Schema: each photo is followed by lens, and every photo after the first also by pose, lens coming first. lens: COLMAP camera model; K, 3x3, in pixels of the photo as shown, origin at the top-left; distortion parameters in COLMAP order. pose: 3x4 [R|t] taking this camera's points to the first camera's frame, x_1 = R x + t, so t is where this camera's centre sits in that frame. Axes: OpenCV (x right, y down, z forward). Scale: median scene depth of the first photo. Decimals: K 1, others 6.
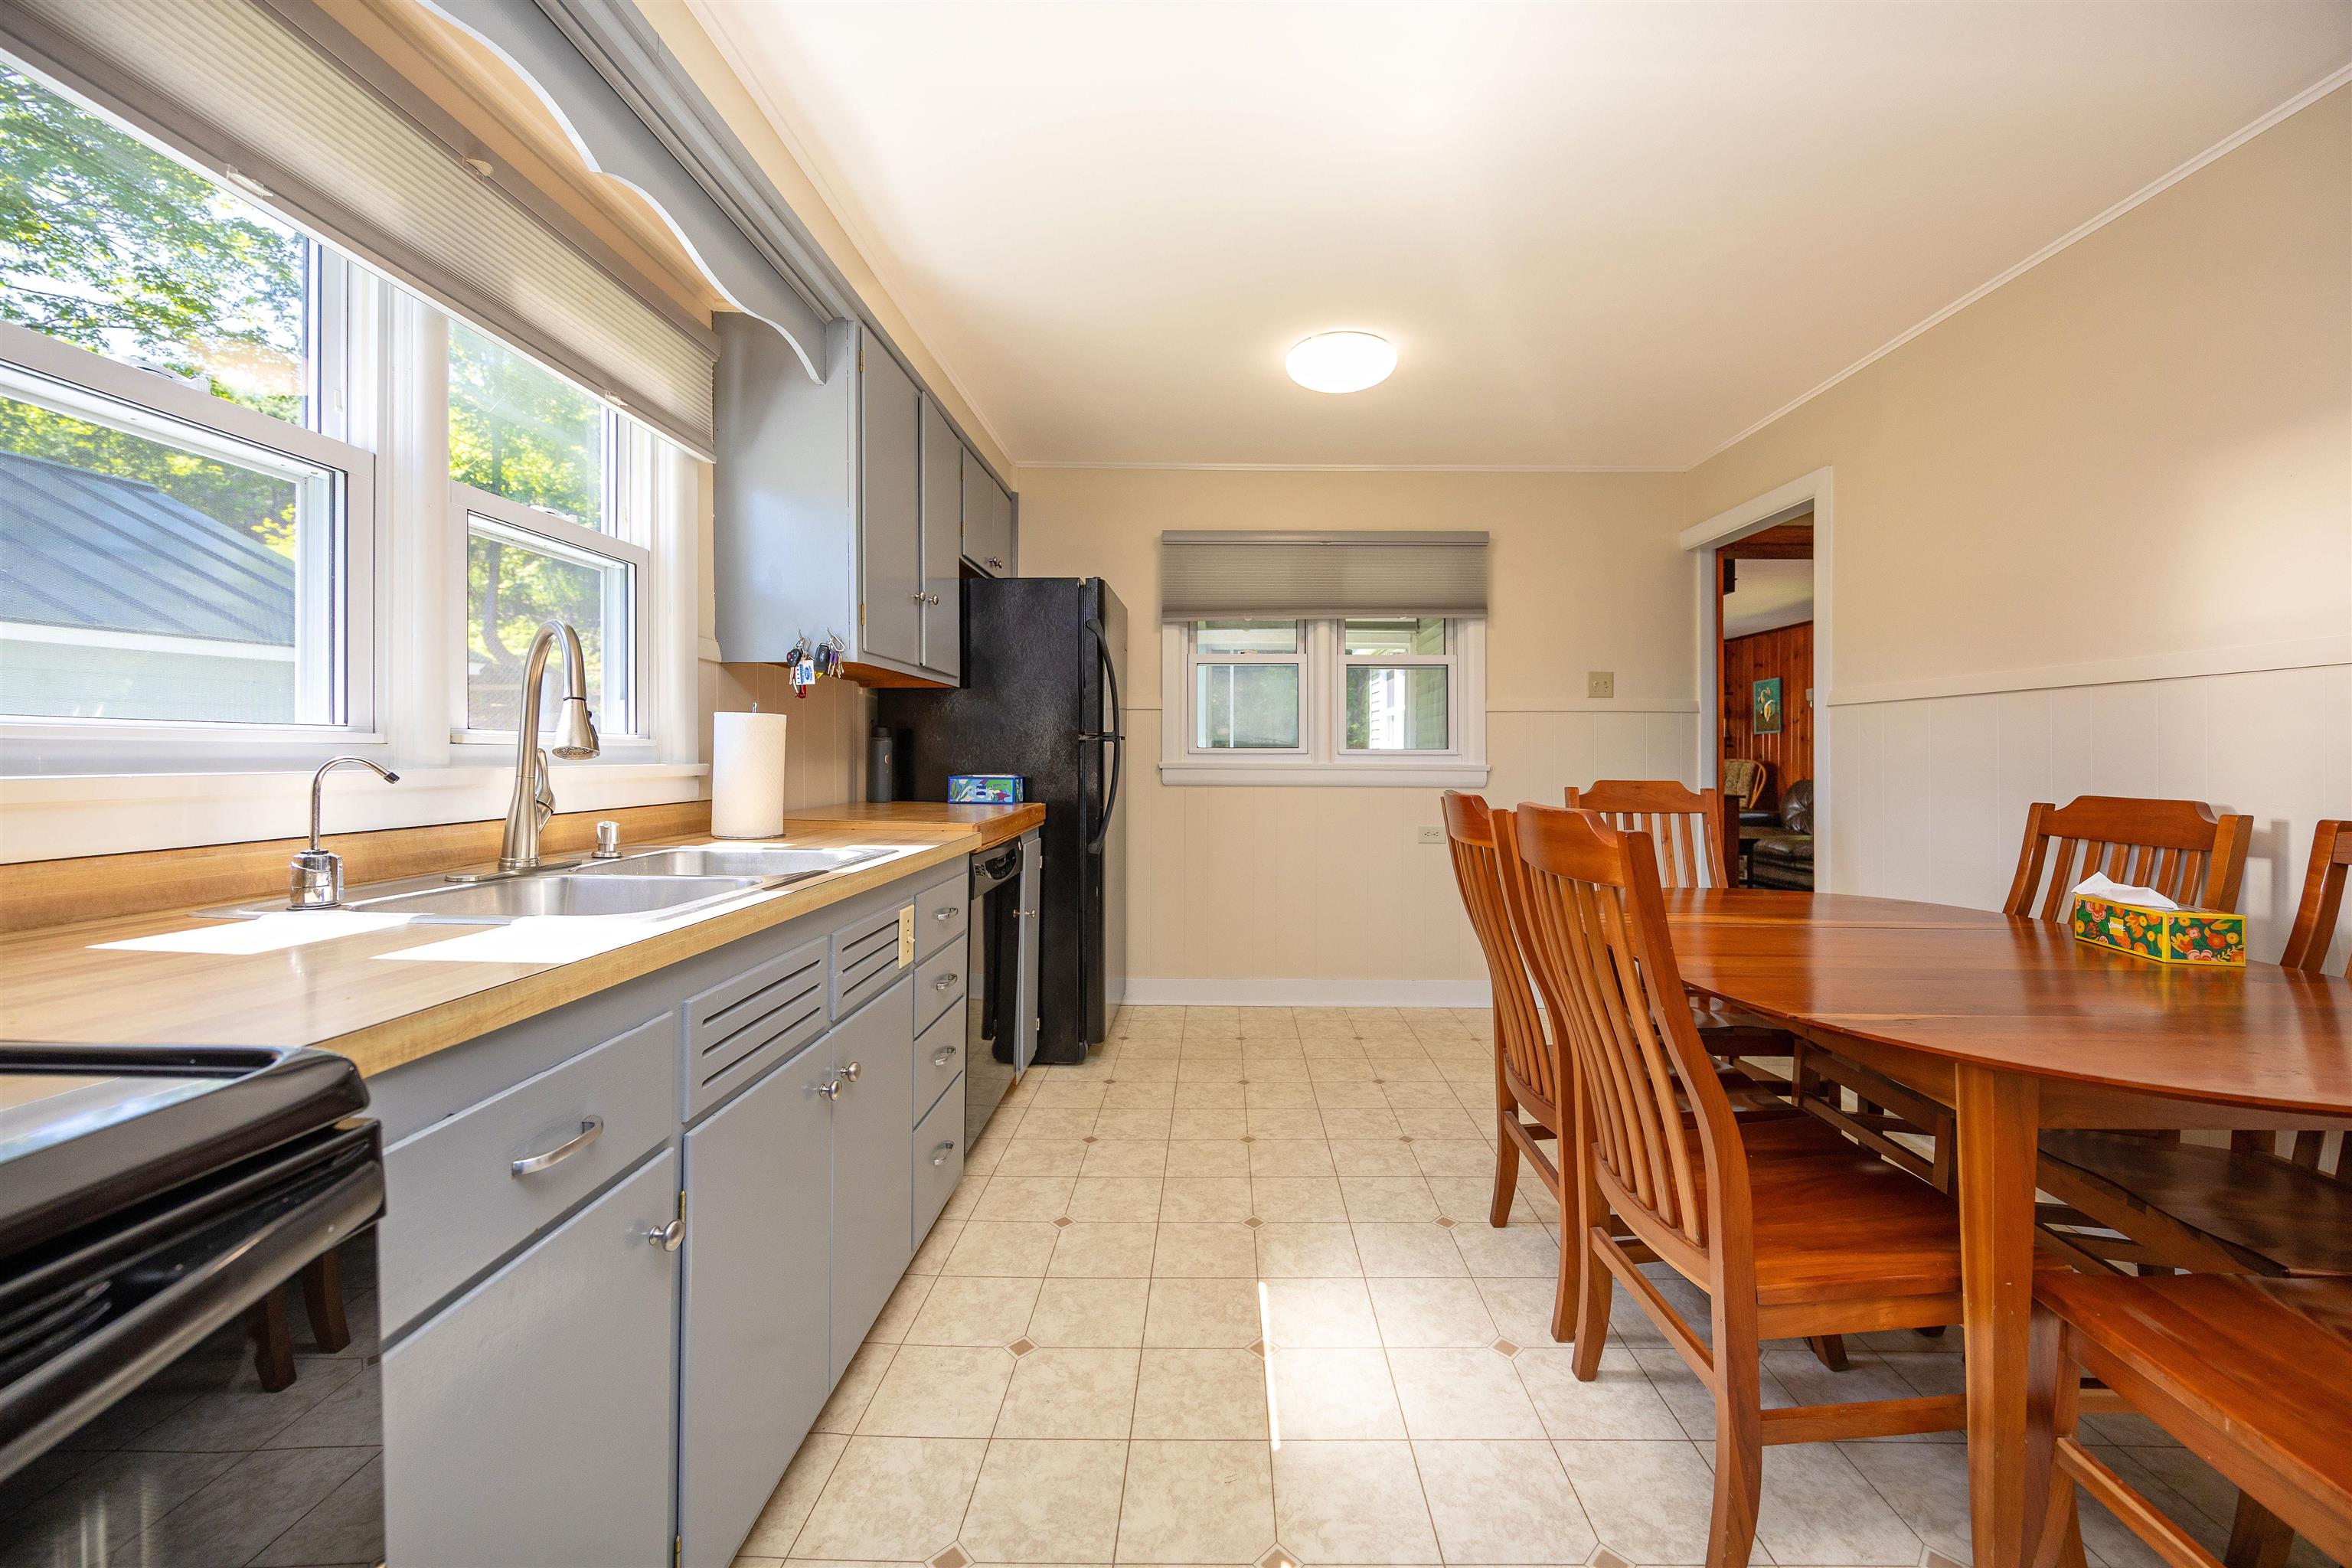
lens RADIAL K [[905.3, 0, 1200.5], [0, 905.3, 755.1], [0, 0, 1]] dist [-0.001841, -0.000393]
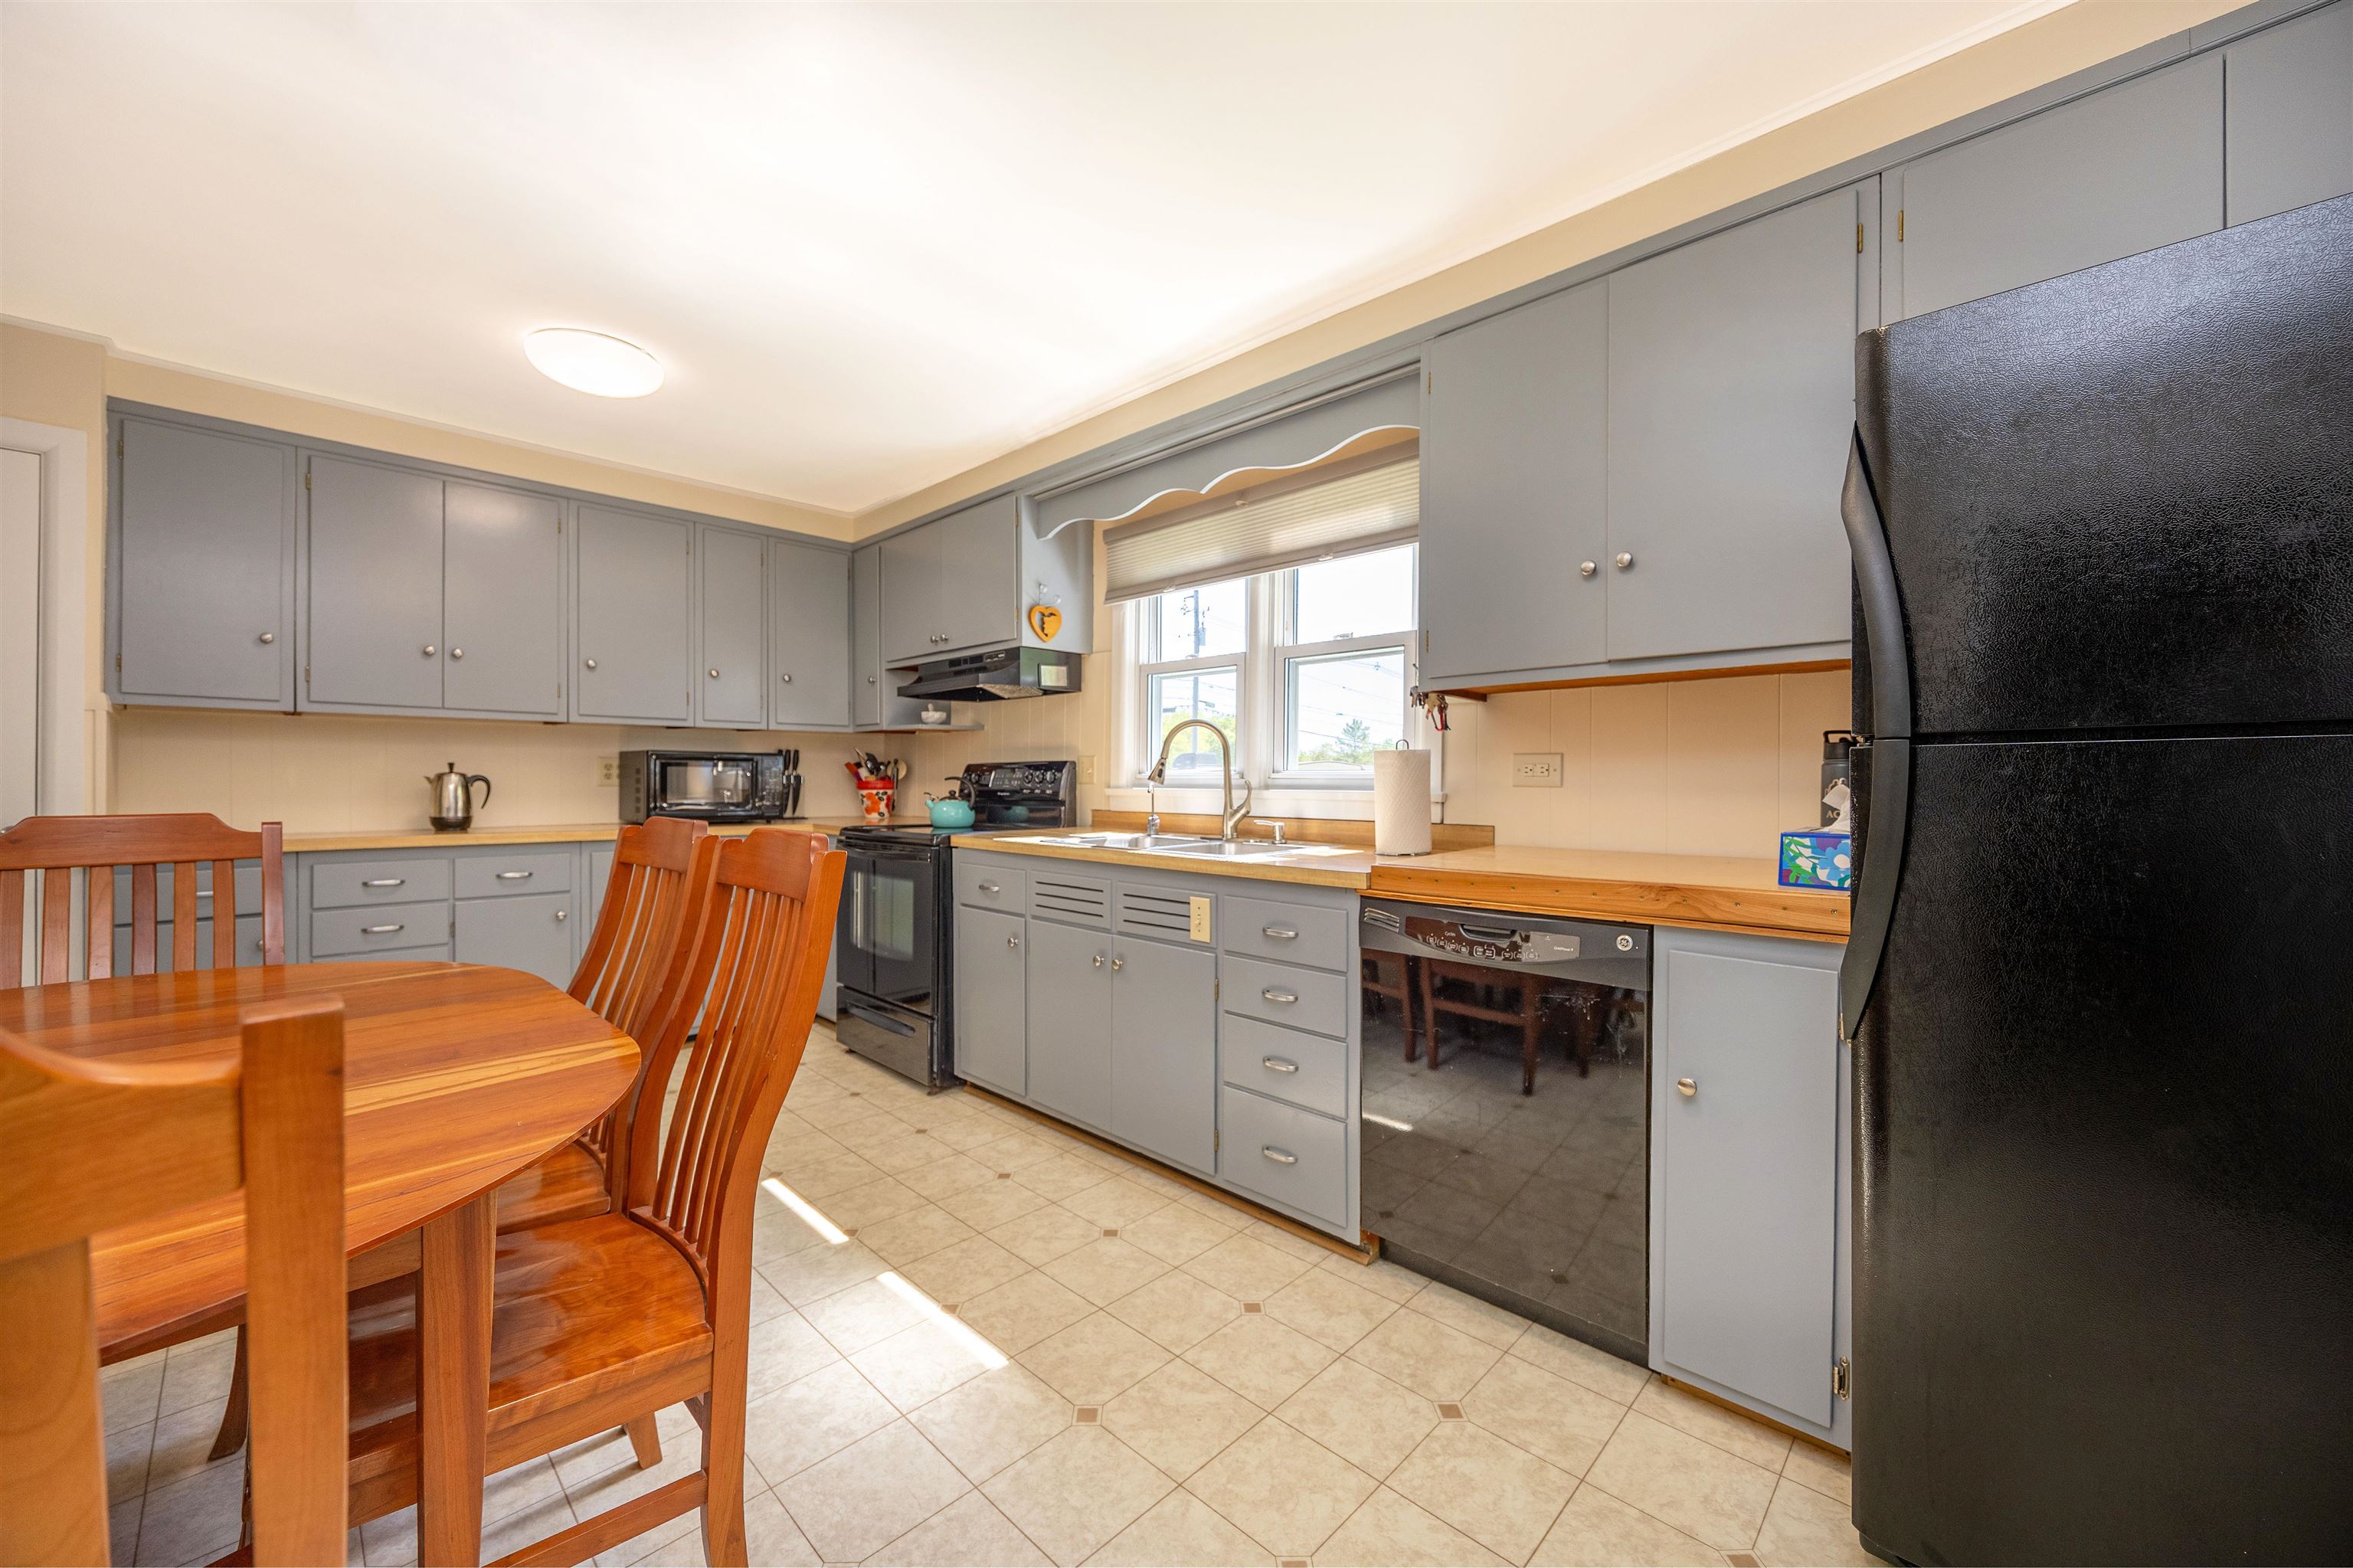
lens RADIAL K [[891.5, 0, 1184.4], [0, 891.5, 783.4], [0, 0, 1]] dist [-0.005480, -0.000015]
pose [[-0.679155, -0.005343, -0.733975, 0.538916], [-0.007795, 0.999970, -0.000066, 0.000537], [0.733953, 0.005677, -0.679176, 1.542821]]
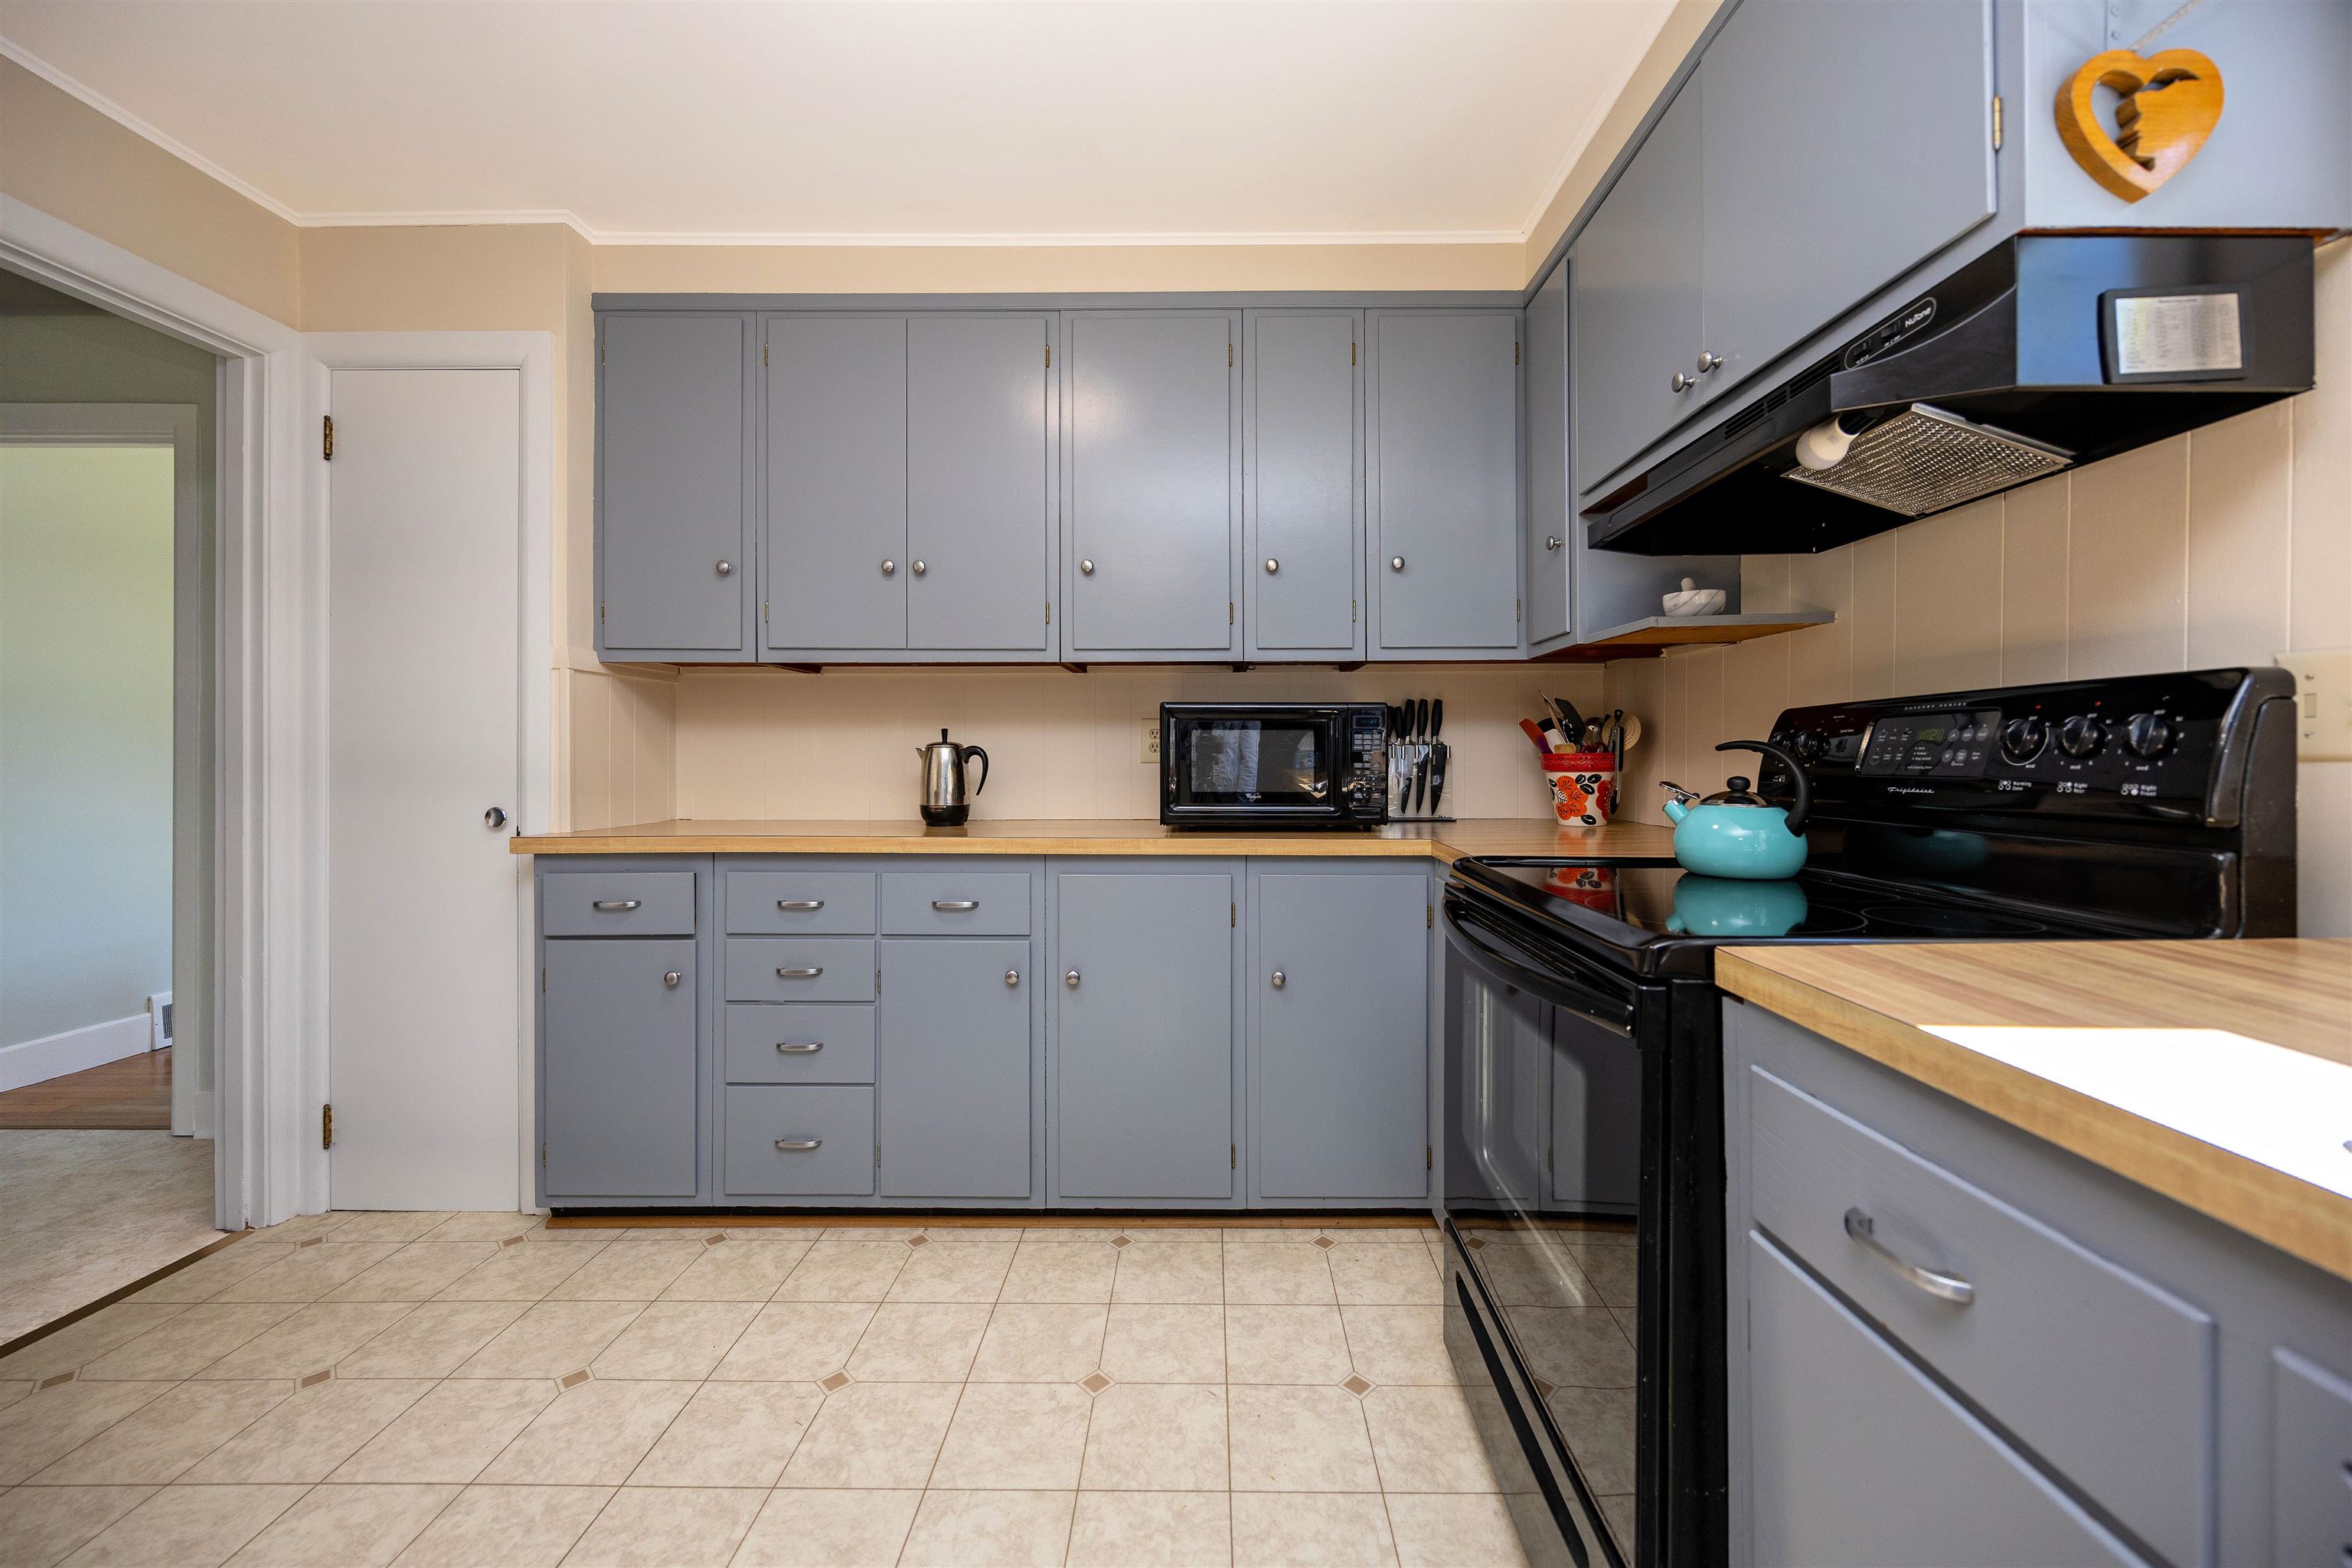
lens RADIAL K [[905.3, 0, 1200.5], [0, 905.3, 755.1], [0, 0, 1]] dist [-0.001841, -0.000393]
pose [[-0.999906, -0.006536, -0.012028, -0.035032], [-0.006558, 0.999977, 0.001793, 0.002475], [0.012016, 0.001871, -0.999926, 0.677063]]
